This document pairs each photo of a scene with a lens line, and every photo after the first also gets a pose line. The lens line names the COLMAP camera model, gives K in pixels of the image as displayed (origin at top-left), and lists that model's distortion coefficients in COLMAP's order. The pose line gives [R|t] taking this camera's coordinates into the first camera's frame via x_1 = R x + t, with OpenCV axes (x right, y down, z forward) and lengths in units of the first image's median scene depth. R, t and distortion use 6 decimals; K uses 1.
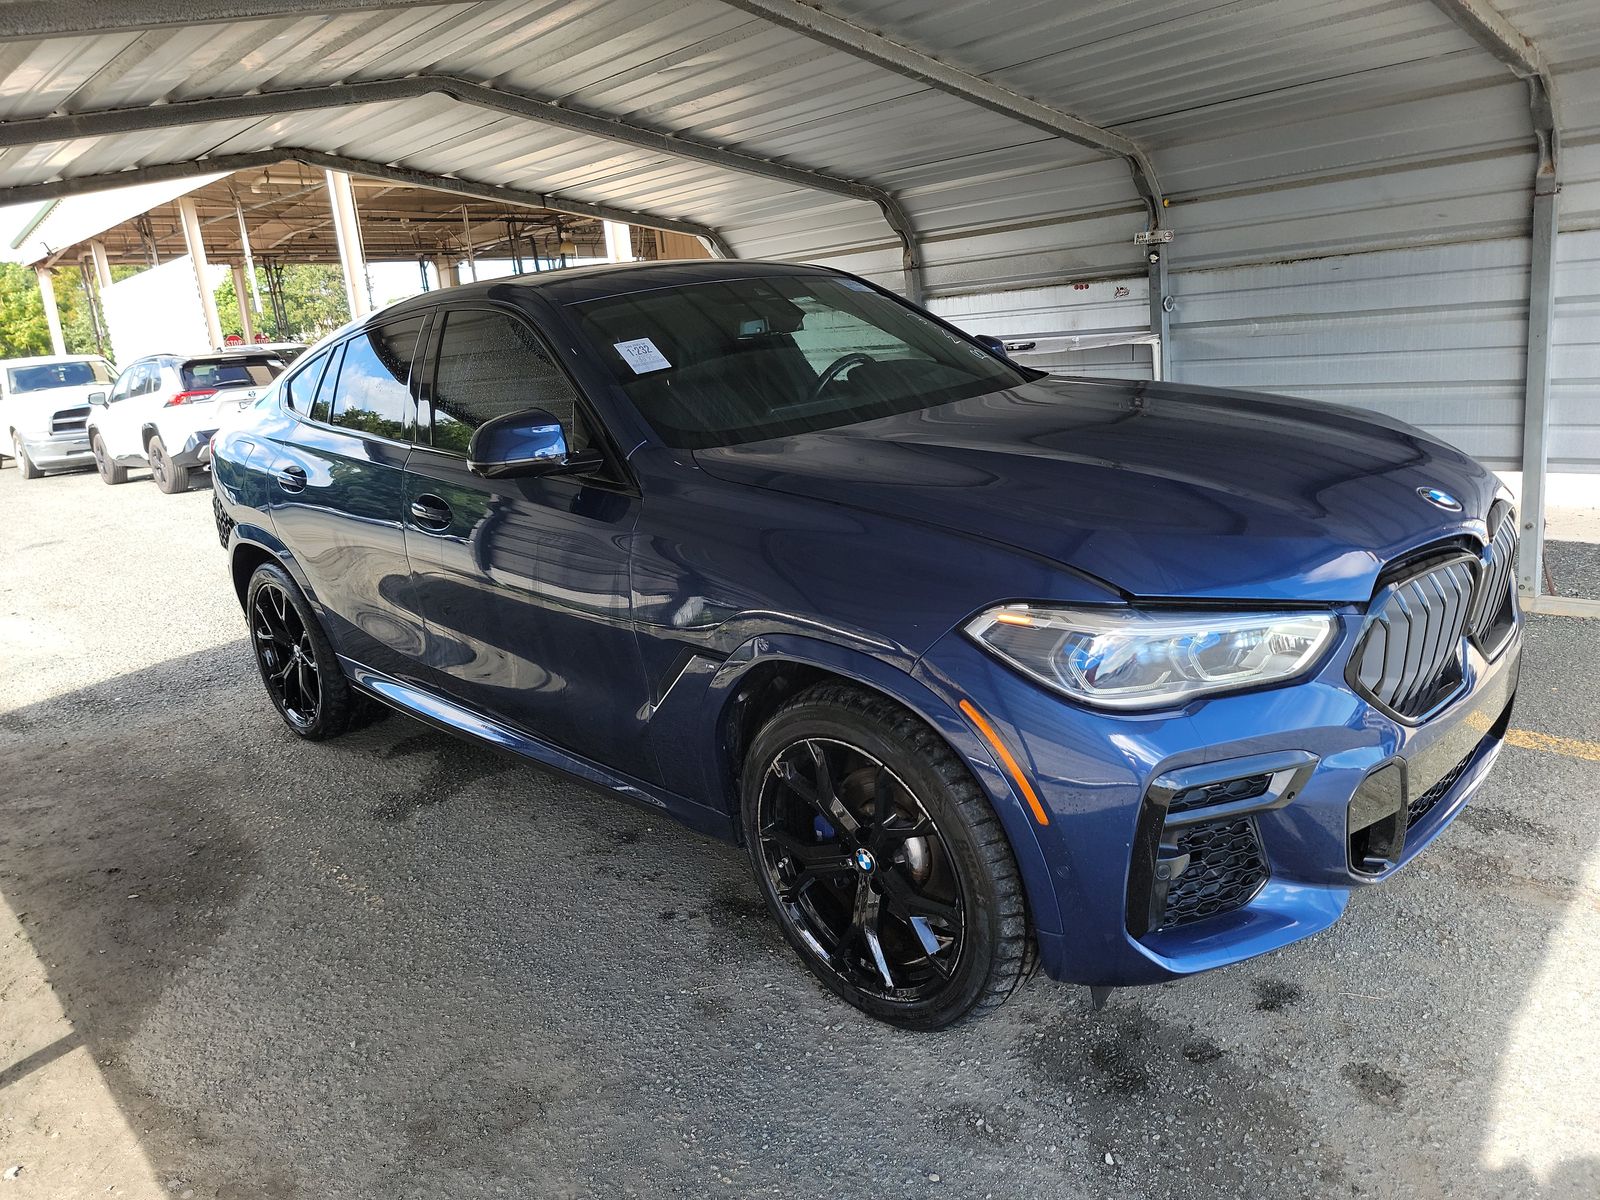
lens RADIAL K [[1111.0, 0, 791.9], [0, 1111.0, 599.6], [0, 0, 1]] dist [0.061009, -0.040455]
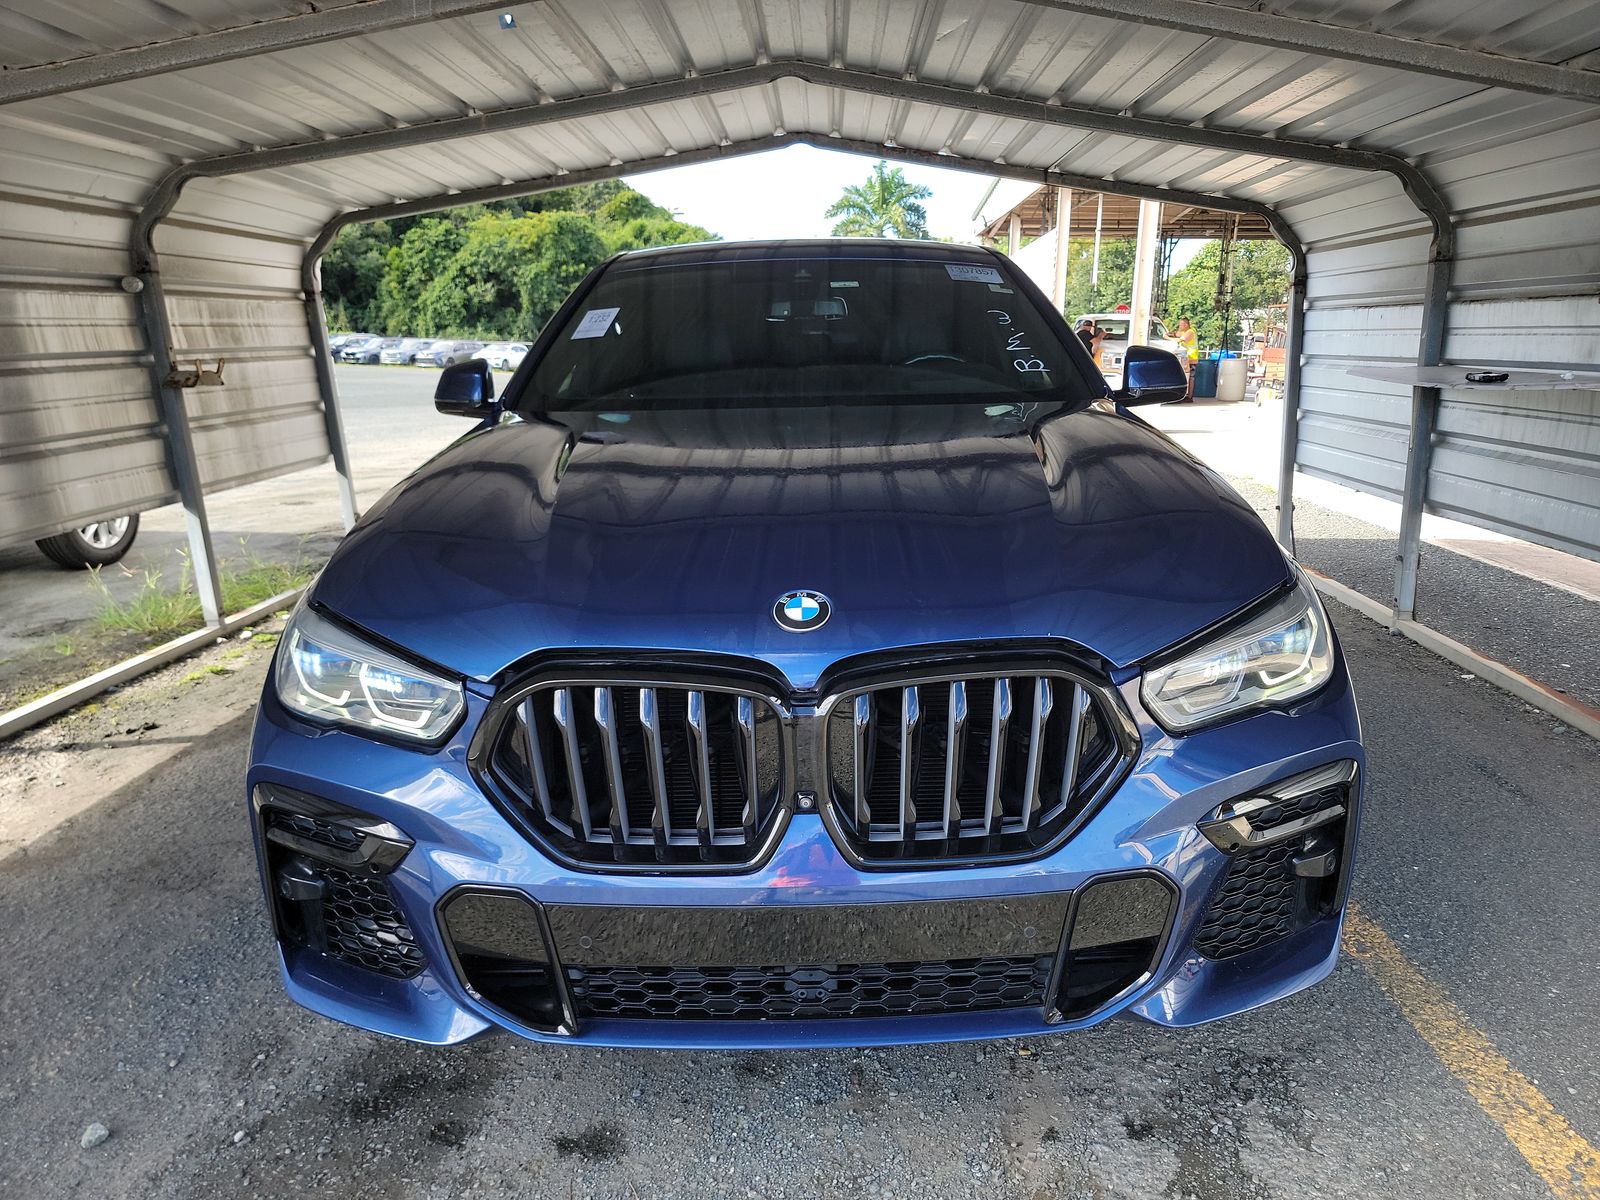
lens RADIAL K [[1111.0, 0, 791.9], [0, 1111.0, 599.6], [0, 0, 1]] dist [0.061009, -0.040455]
pose [[0.706755, 0.249428, -0.662029, 0.537650], [-0.236192, 0.965284, 0.111535, -0.088810], [0.666866, 0.077538, 0.741133, 0.248360]]
